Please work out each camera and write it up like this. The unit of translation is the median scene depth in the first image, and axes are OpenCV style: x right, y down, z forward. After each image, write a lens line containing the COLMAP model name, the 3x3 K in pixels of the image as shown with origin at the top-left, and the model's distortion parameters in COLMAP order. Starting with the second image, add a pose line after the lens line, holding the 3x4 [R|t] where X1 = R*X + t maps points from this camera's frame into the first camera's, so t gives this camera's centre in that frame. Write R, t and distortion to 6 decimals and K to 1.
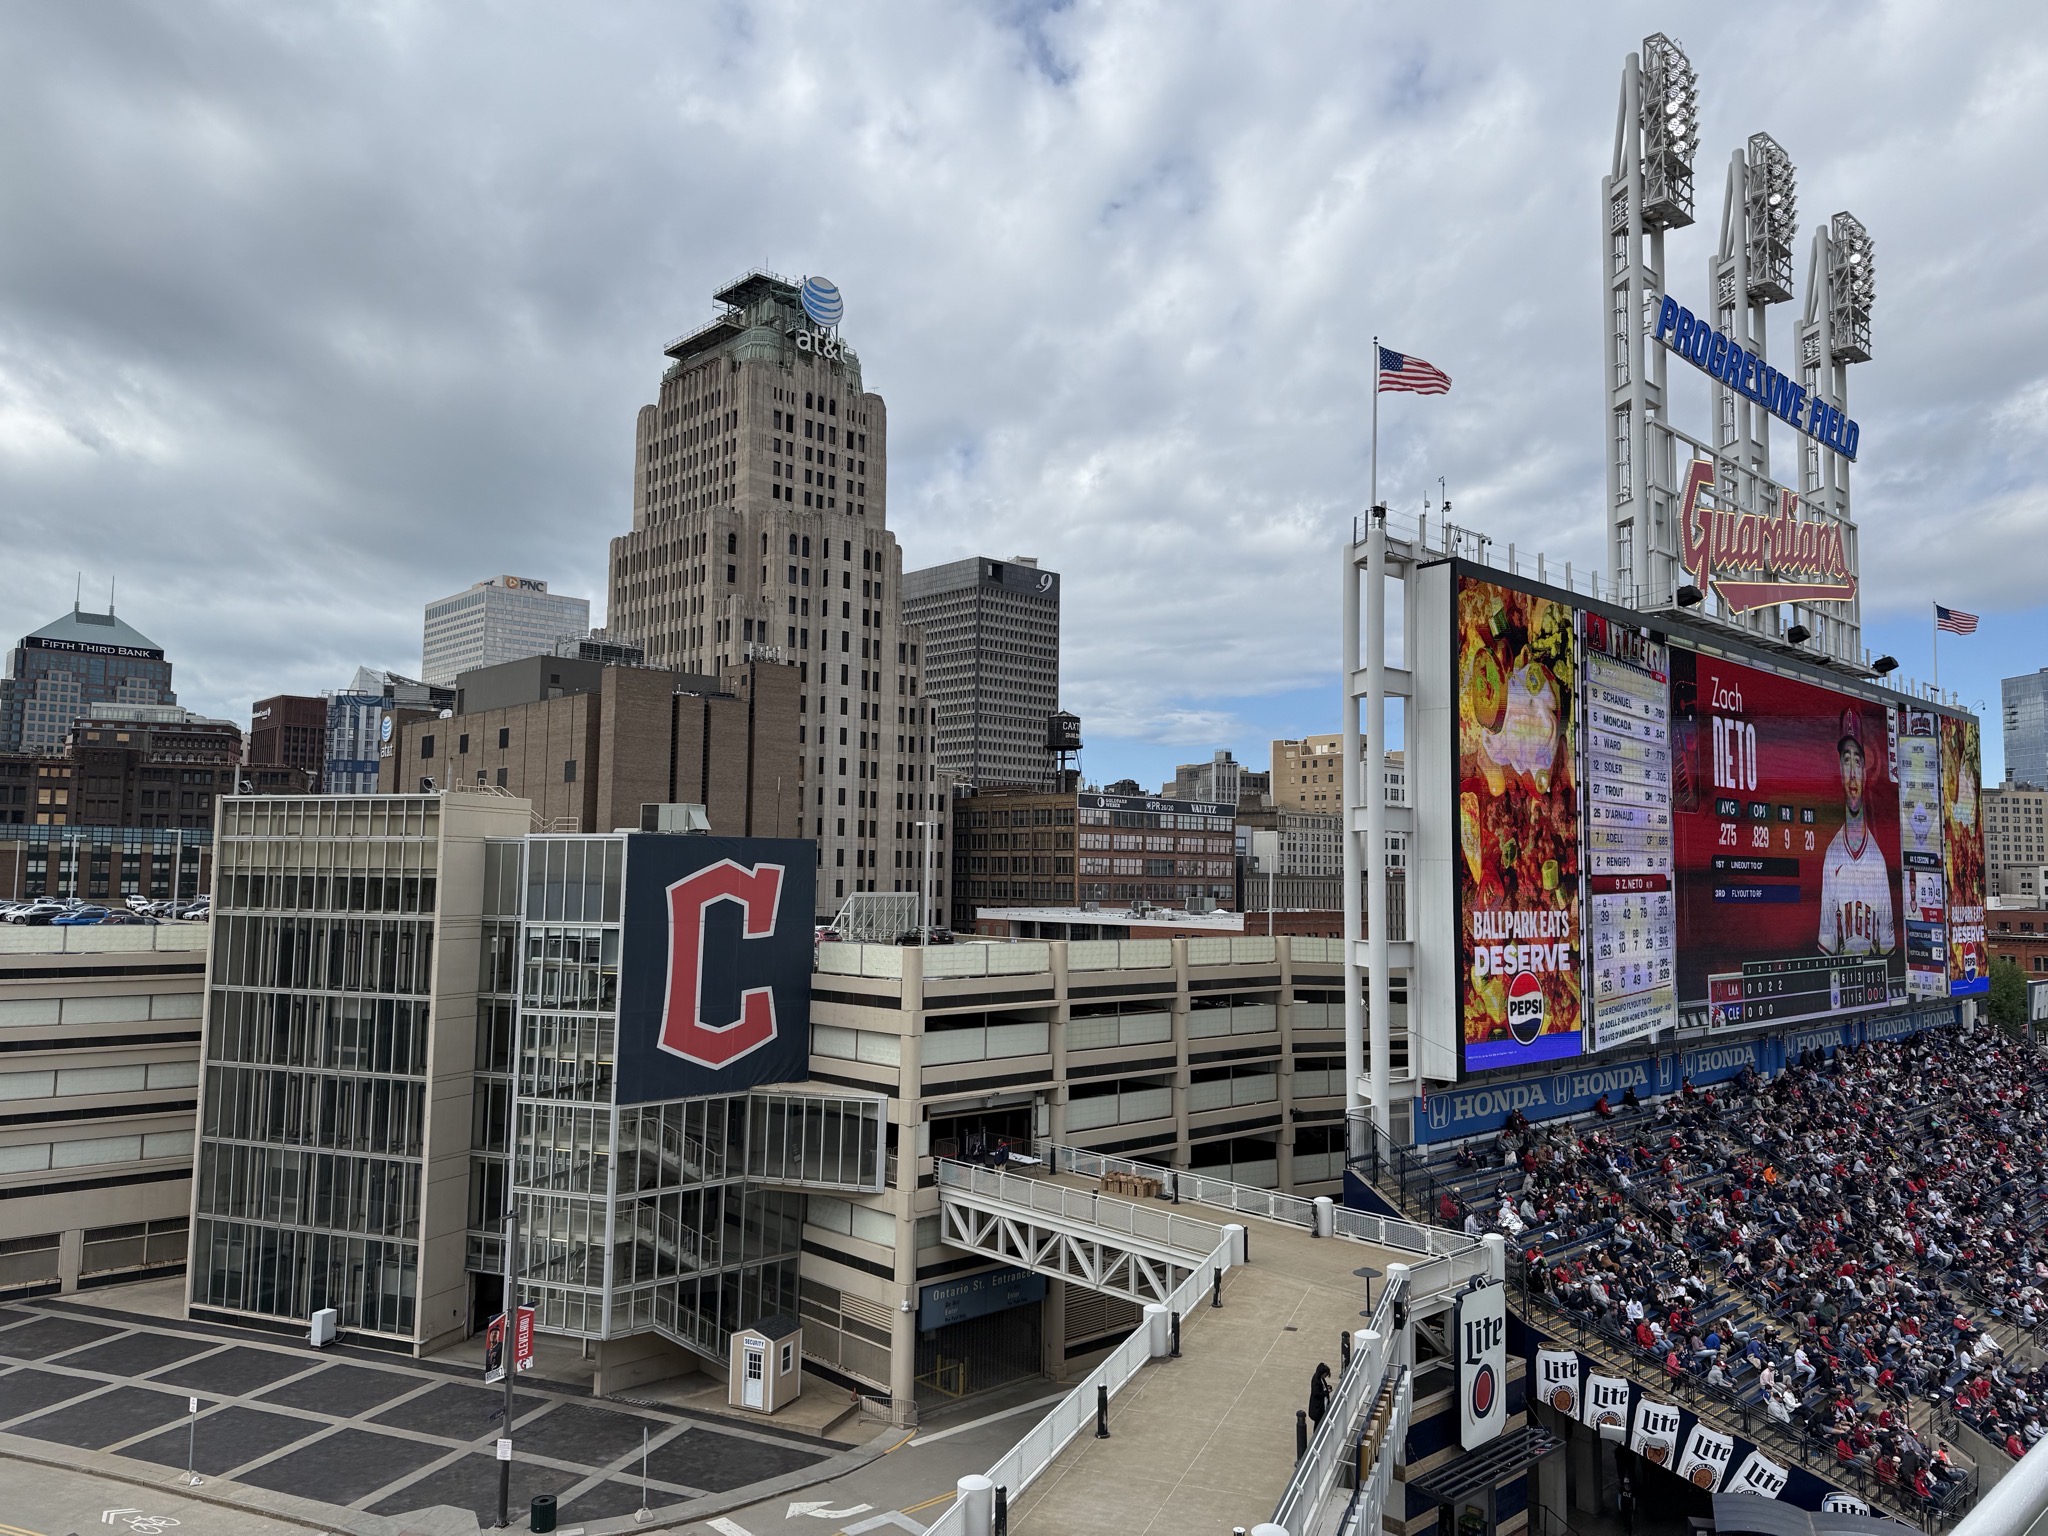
lens RADIAL K [[1423.2, 0, 1039.7], [0, 1423.2, 767.8], [0, 0, 1]] dist [0.080612, -0.105011]
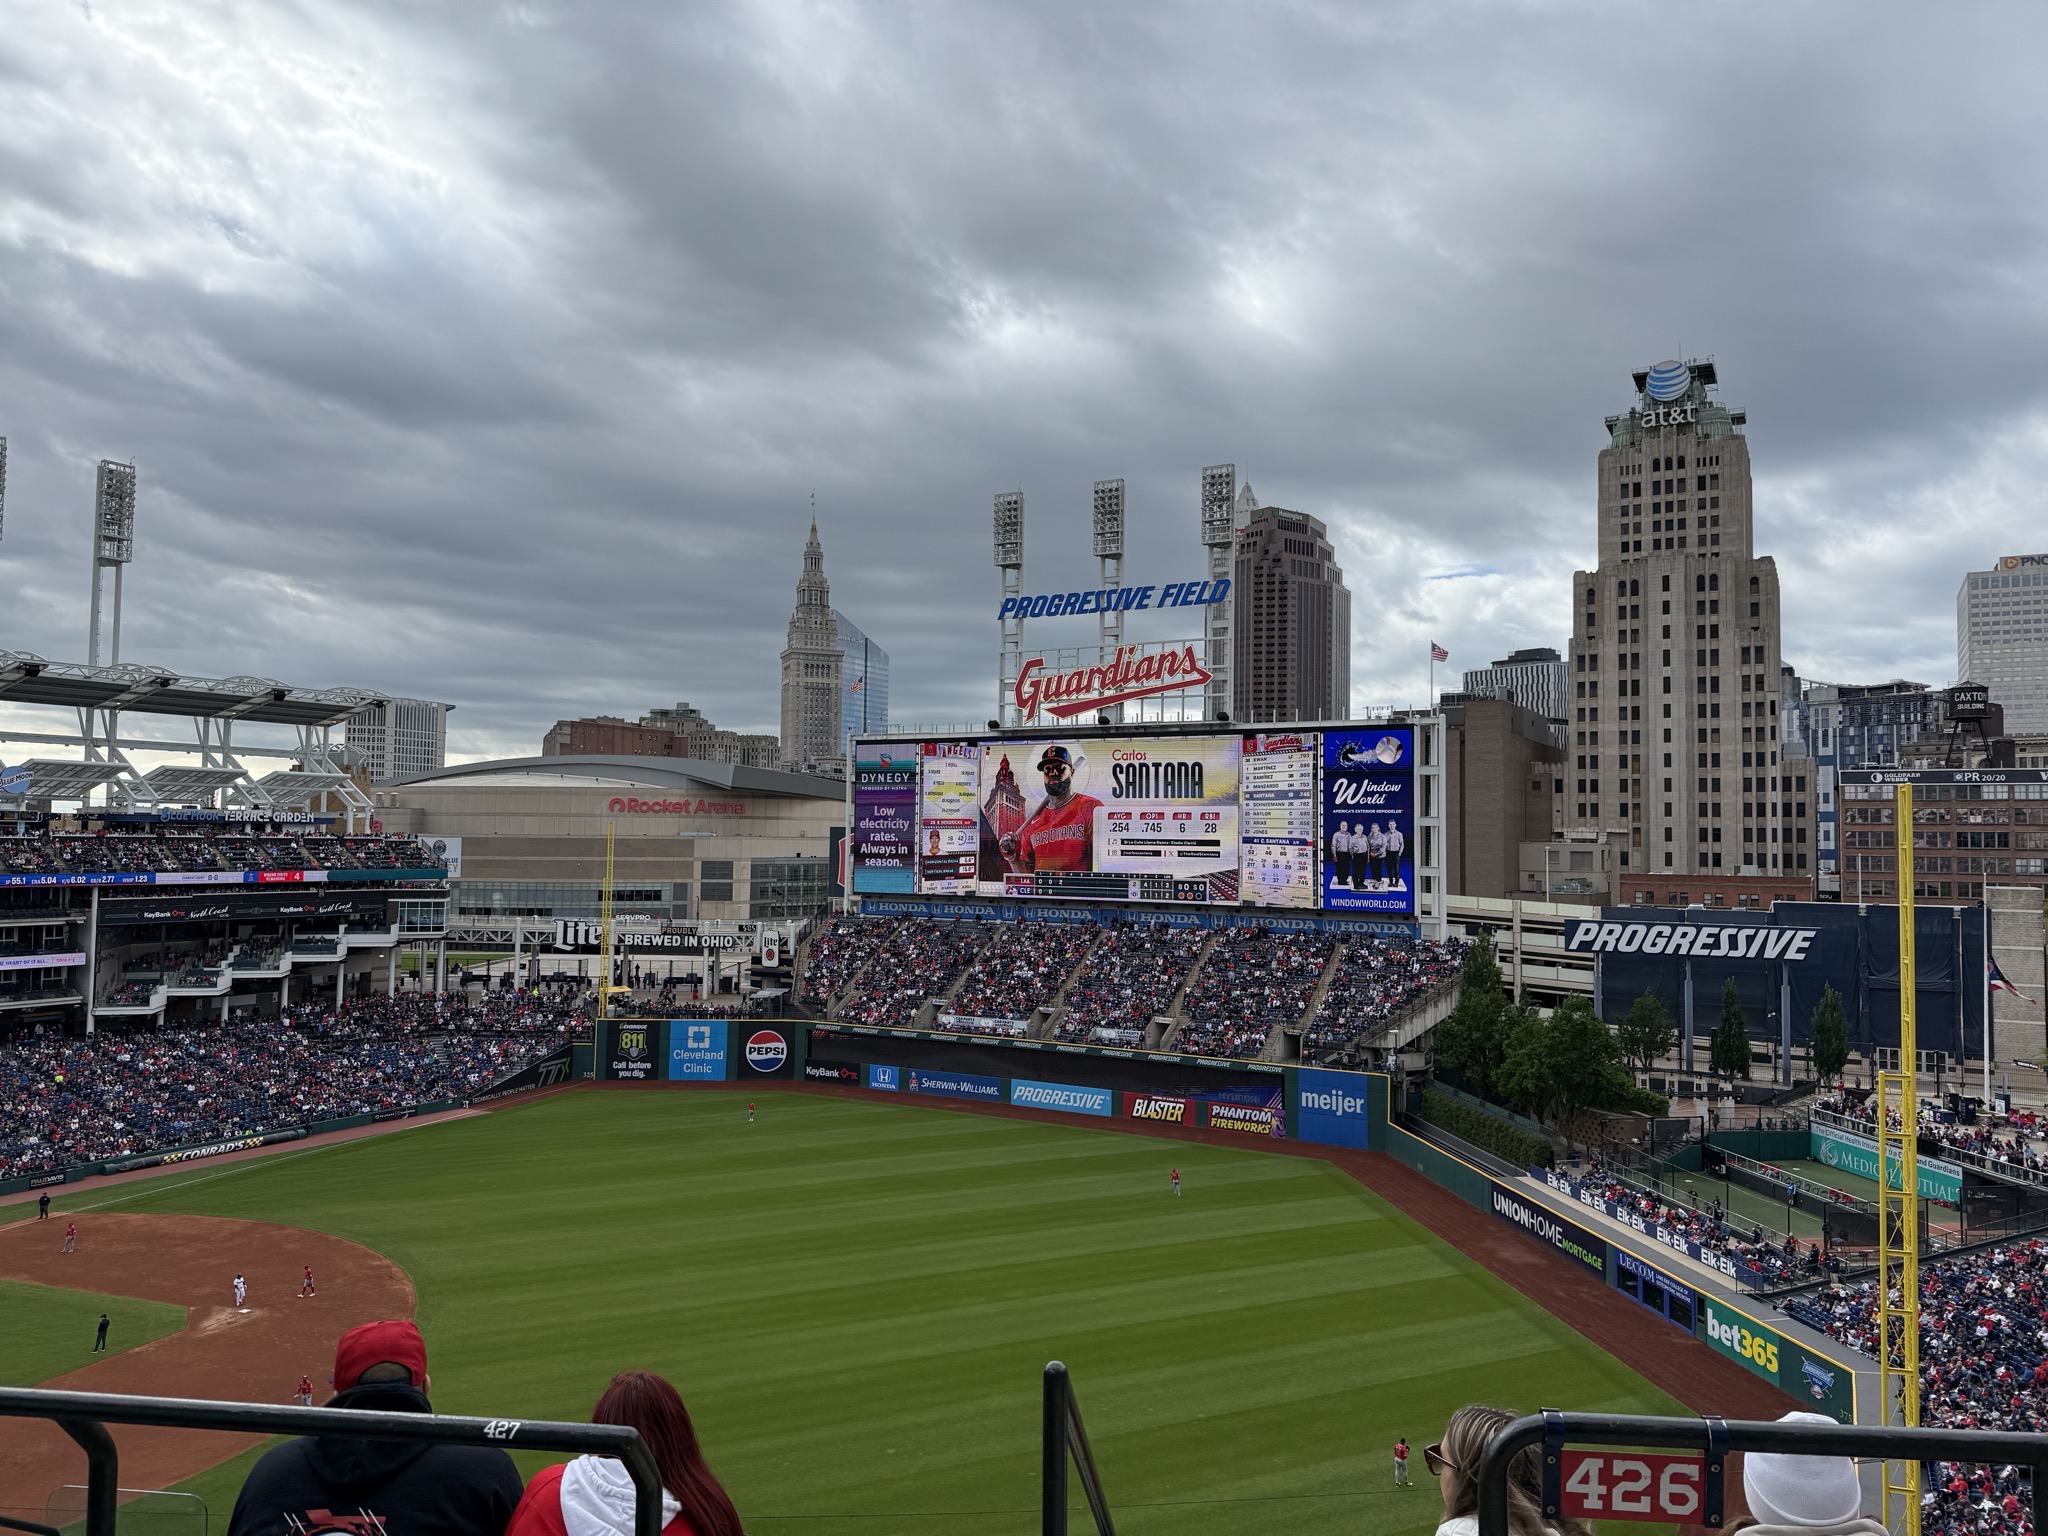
lens RADIAL K [[1423.2, 0, 1014.3], [0, 1423.2, 775.6], [0, 0, 1]] dist [0.080612, -0.105011]
pose [[0.285868, -0.051719, -0.956872, 0.844997], [0.065286, 0.997274, -0.034399, 0.017663], [0.956042, -0.052637, 0.288465, 0.094163]]
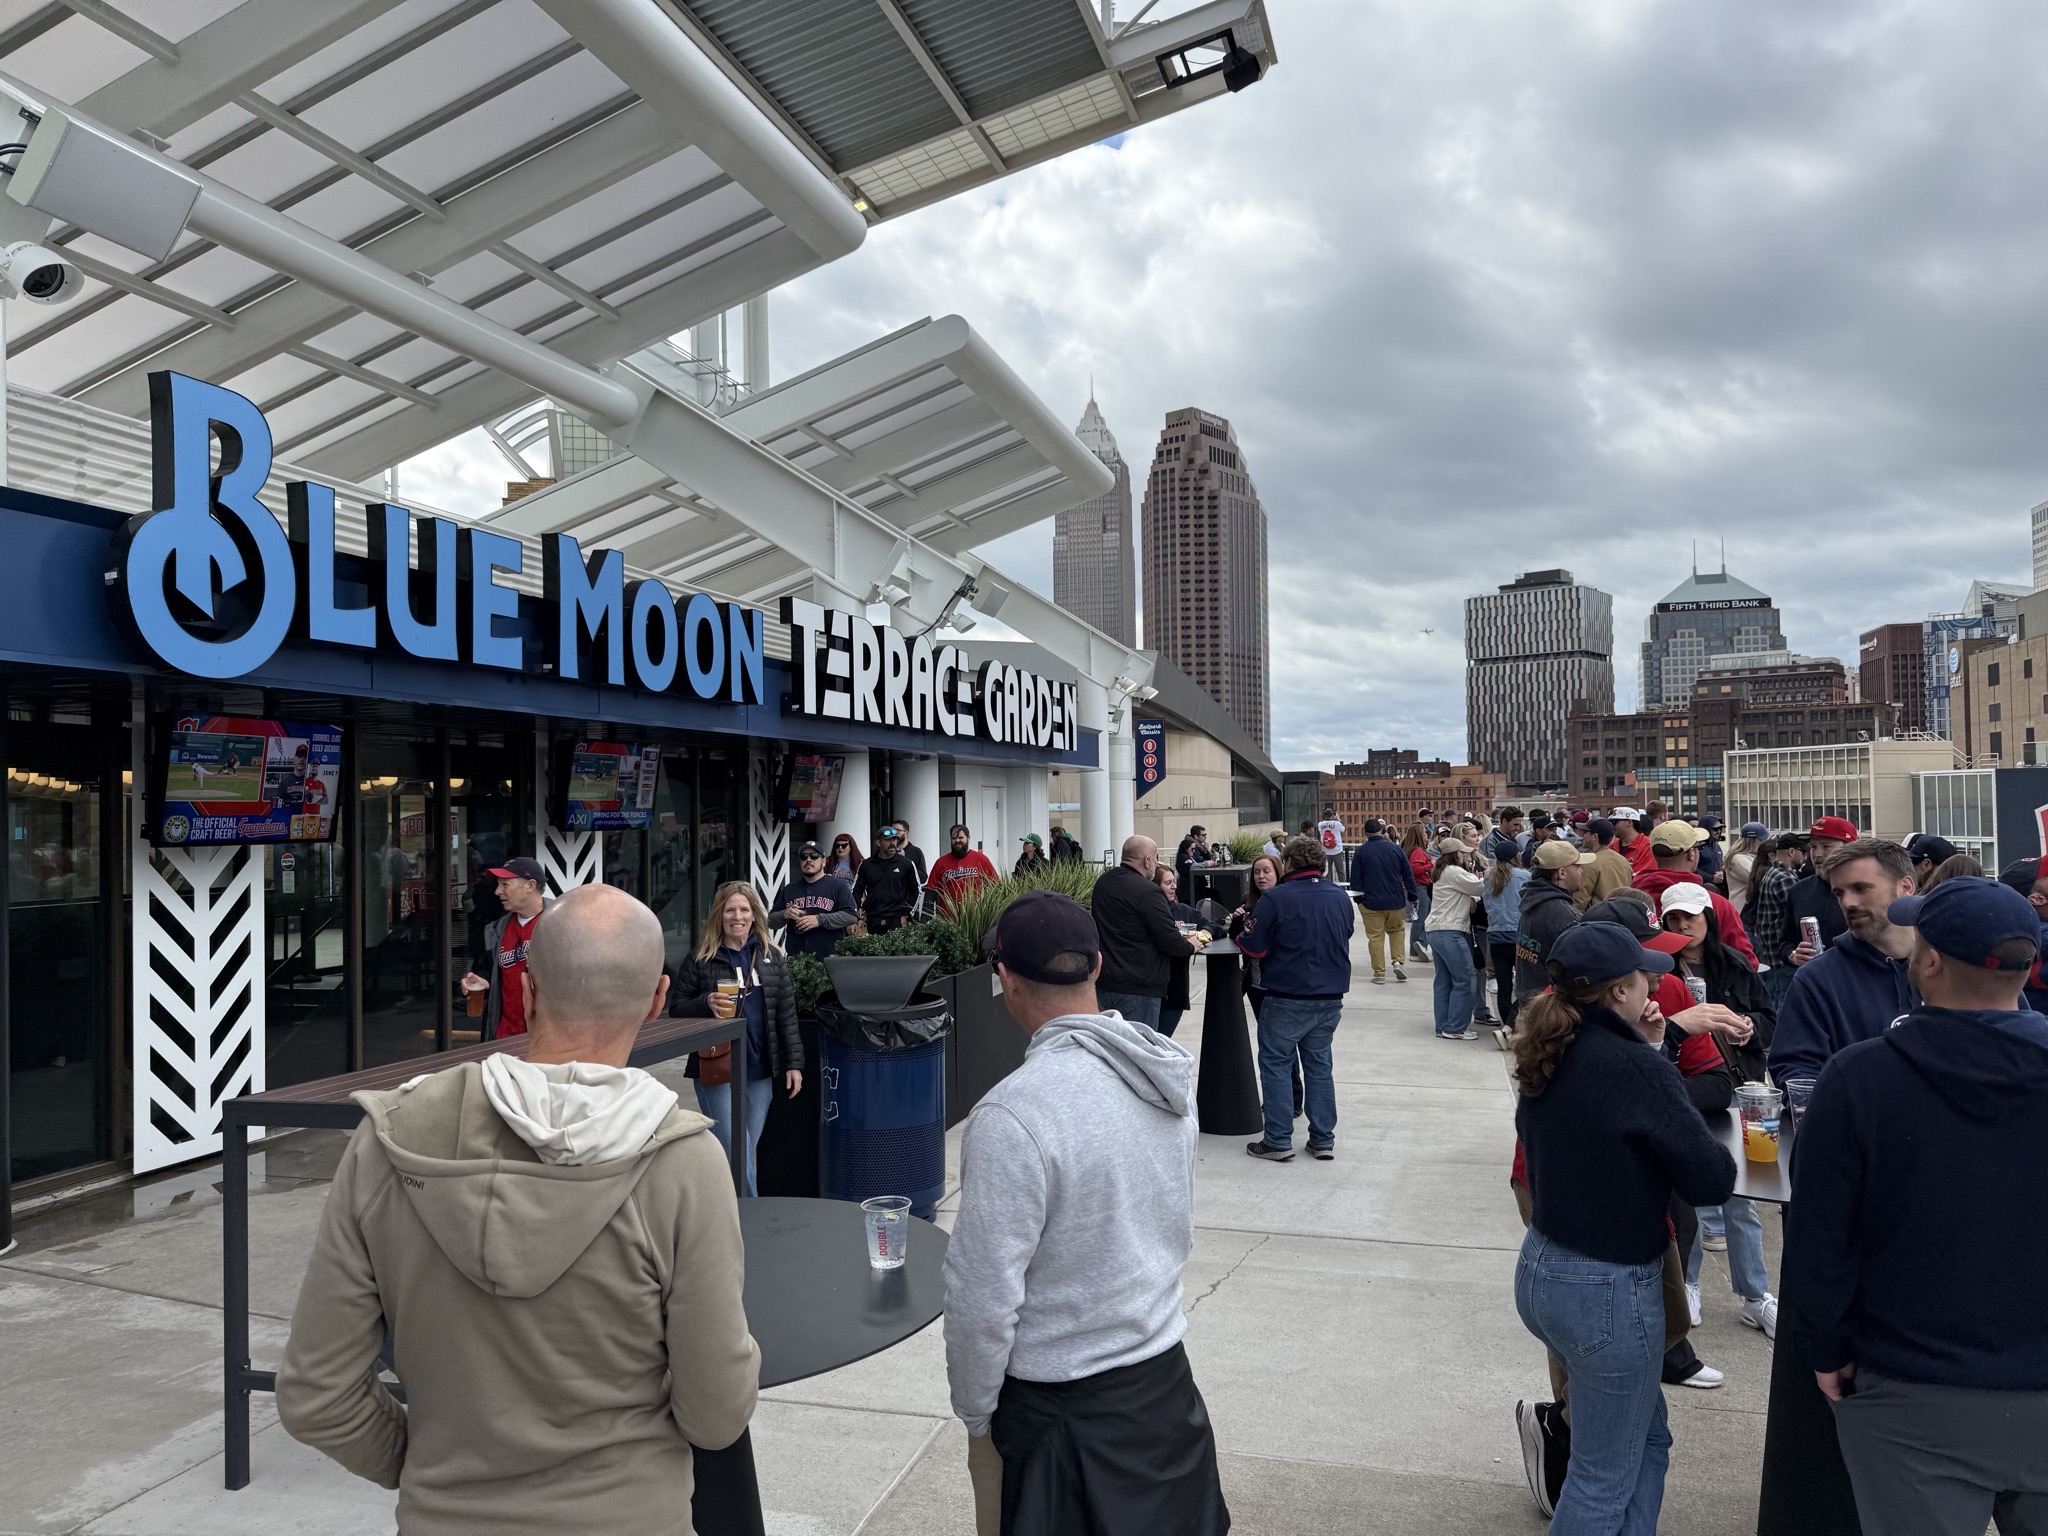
lens RADIAL K [[1423.2, 0, 1032.5], [0, 1423.2, 796.9], [0, 0, 1]] dist [0.080612, -0.105011]
pose [[0.509210, -0.027284, -0.860209, 0.094478], [0.087591, 0.995950, 0.020261, -0.007547], [0.856173, -0.085663, 0.509538, -0.098650]]
